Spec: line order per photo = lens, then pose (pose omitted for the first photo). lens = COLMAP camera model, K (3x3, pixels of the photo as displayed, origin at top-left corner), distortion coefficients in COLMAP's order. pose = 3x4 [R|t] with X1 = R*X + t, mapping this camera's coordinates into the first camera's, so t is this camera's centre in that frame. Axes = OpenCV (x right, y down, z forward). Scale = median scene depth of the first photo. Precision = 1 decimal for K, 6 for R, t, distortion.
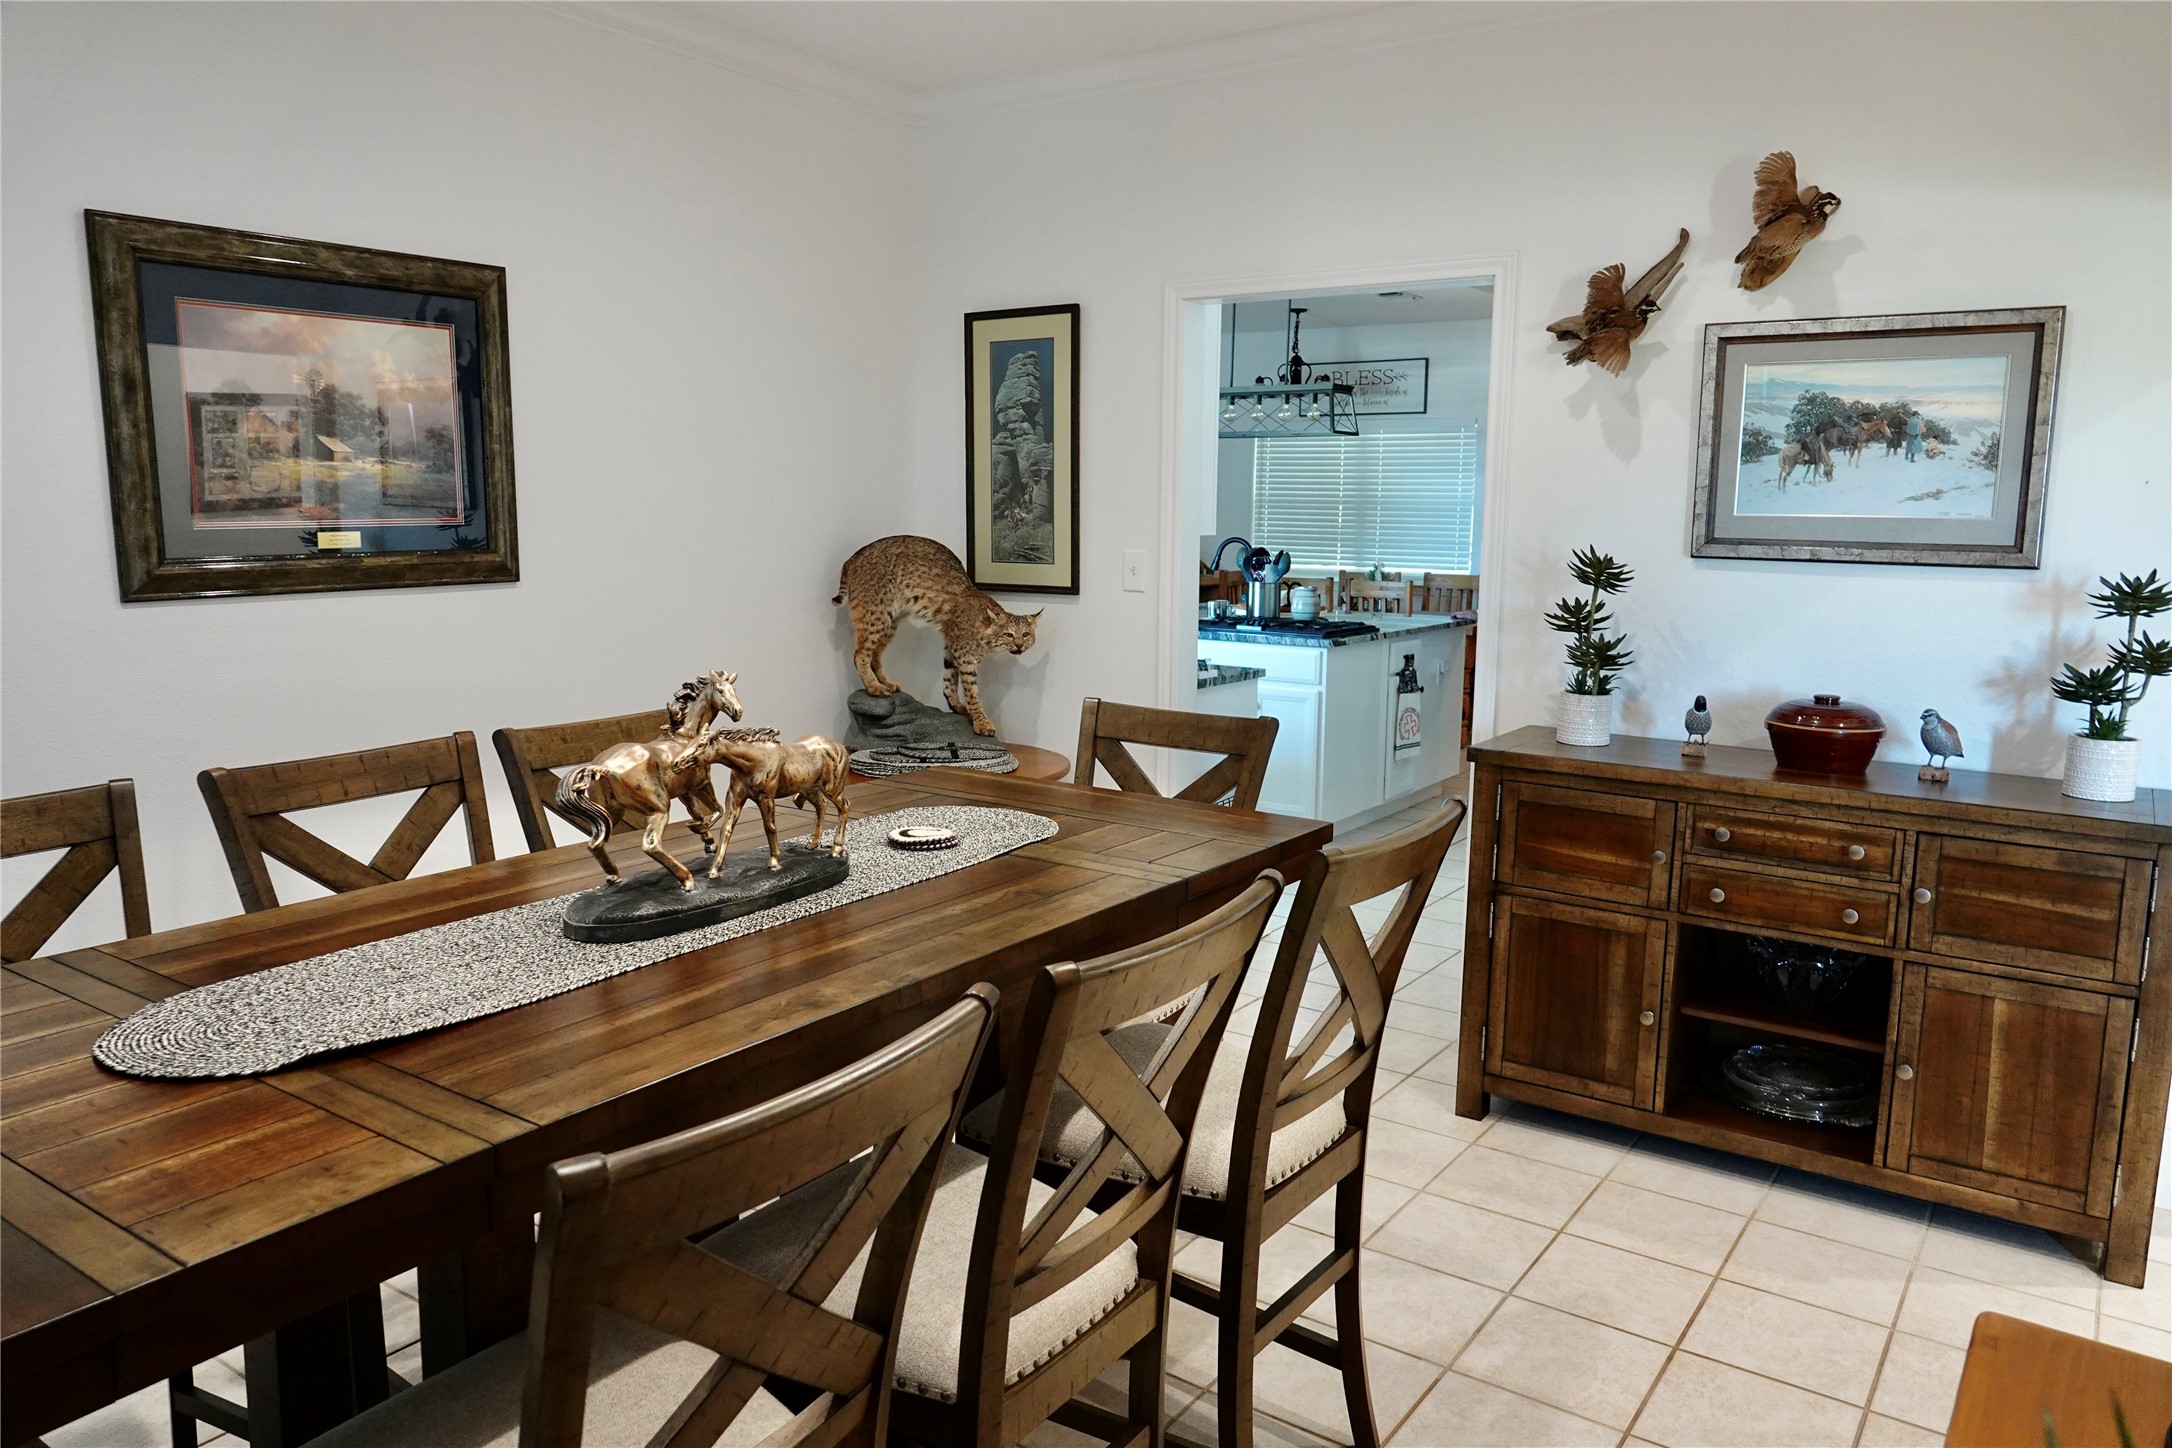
lens RADIAL K [[1532.3, 0, 1084.1], [0, 1532.3, 725.8], [0, 0, 1]] dist [0.042581, -0.014081]
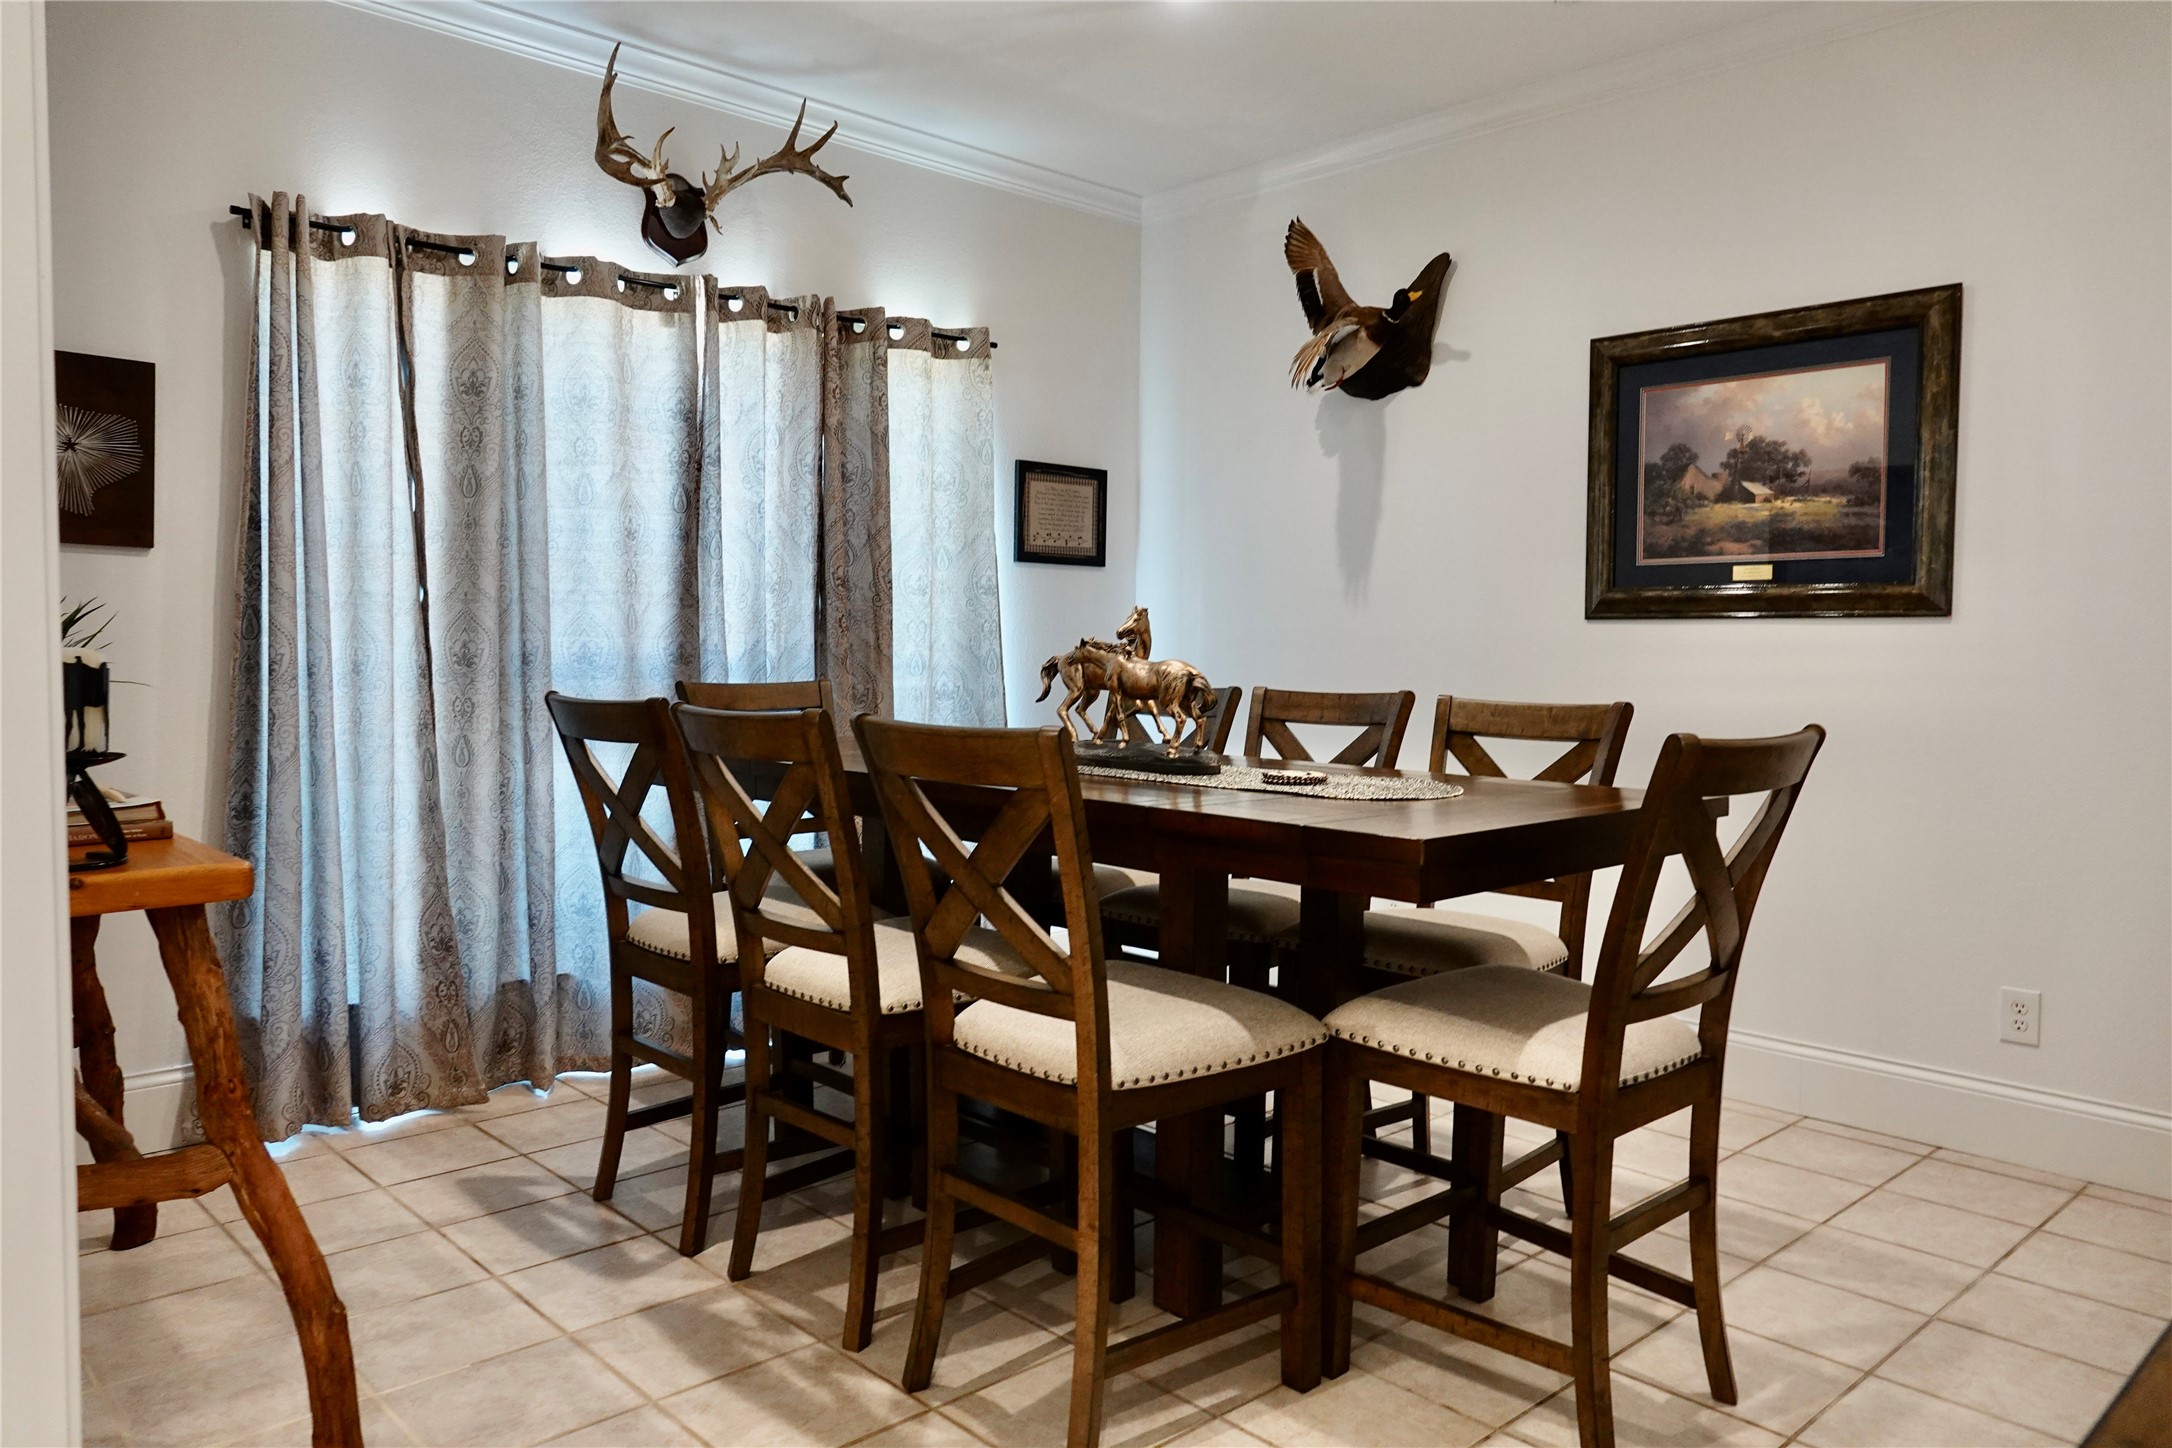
lens RADIAL K [[1532.3, 0, 1083.5], [0, 1532.3, 720.3], [0, 0, 1]] dist [0.042581, -0.014081]
pose [[-0.170538, 0.036142, -0.984688, 0.712216], [-0.166592, 0.983883, 0.064964, -0.006836], [0.971166, 0.175120, -0.161768, 0.733727]]
